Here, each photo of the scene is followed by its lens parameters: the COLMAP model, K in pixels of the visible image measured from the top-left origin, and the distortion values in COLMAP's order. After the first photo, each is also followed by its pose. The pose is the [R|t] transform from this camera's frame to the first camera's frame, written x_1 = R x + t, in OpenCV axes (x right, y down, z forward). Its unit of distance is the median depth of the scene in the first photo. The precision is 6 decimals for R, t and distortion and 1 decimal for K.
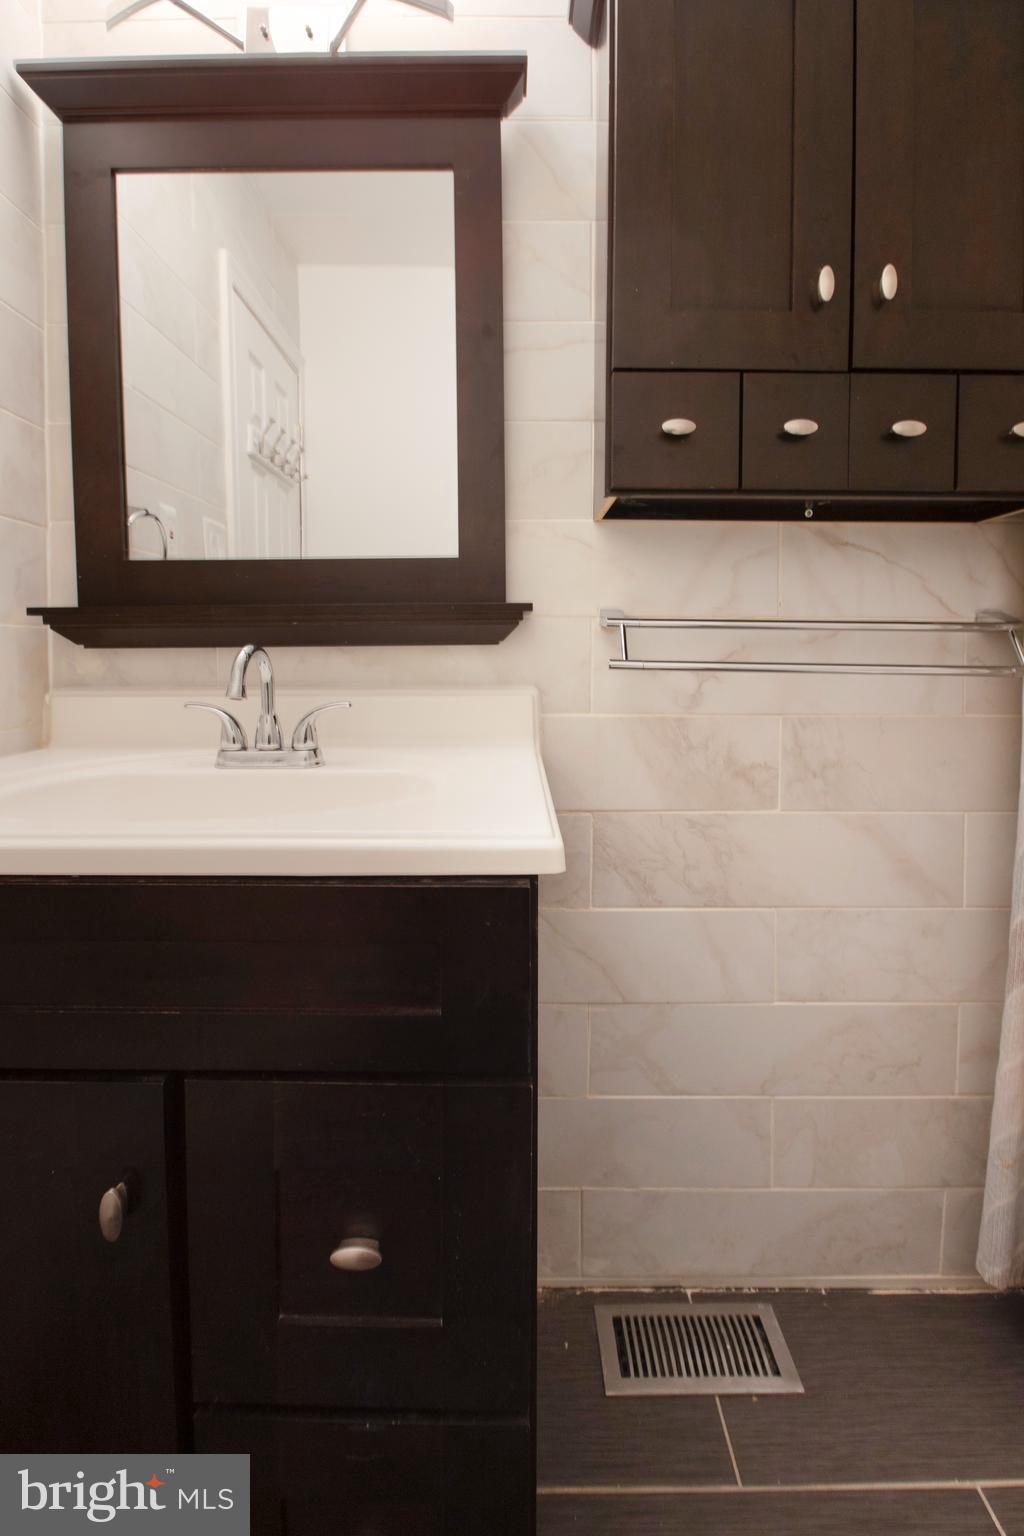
lens RADIAL K [[694.0, 0, 513.5], [0, 694.0, 791.9], [0, 0, 1]] dist [-0.011454, -0.000750]
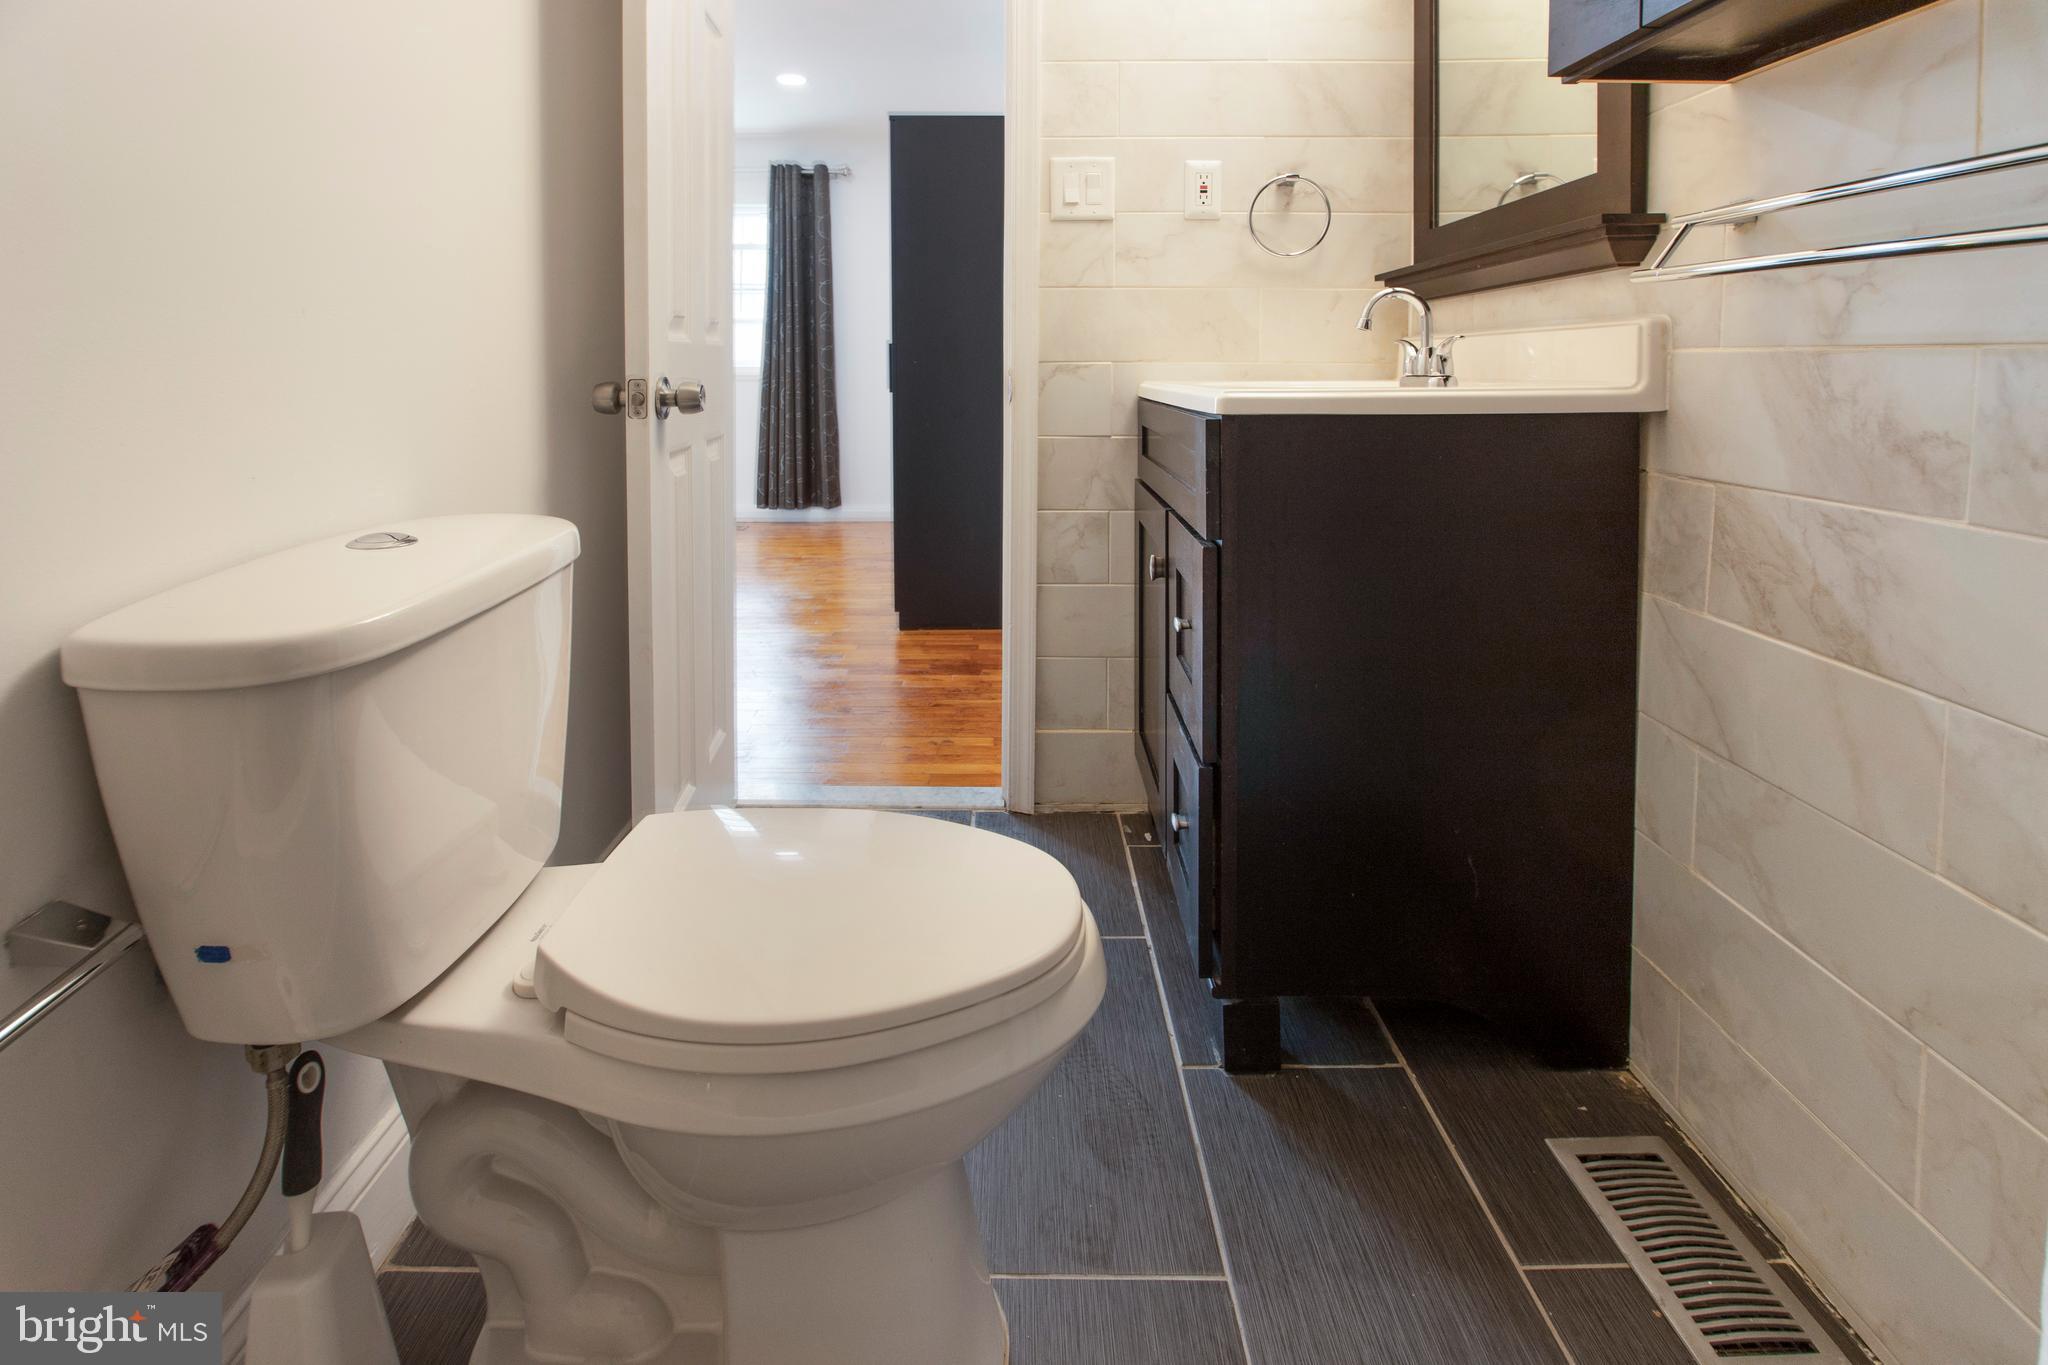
lens RADIAL K [[925.3, 0, 1024.0], [0, 925.3, 682.5], [0, 0, 1]] dist [-0.011454, -0.000750]
pose [[0.004076, 0.327363, -0.944890, 1.122206], [-0.102747, 0.940034, 0.325237, -0.014699], [0.994699, 0.095759, 0.037467, 0.222714]]
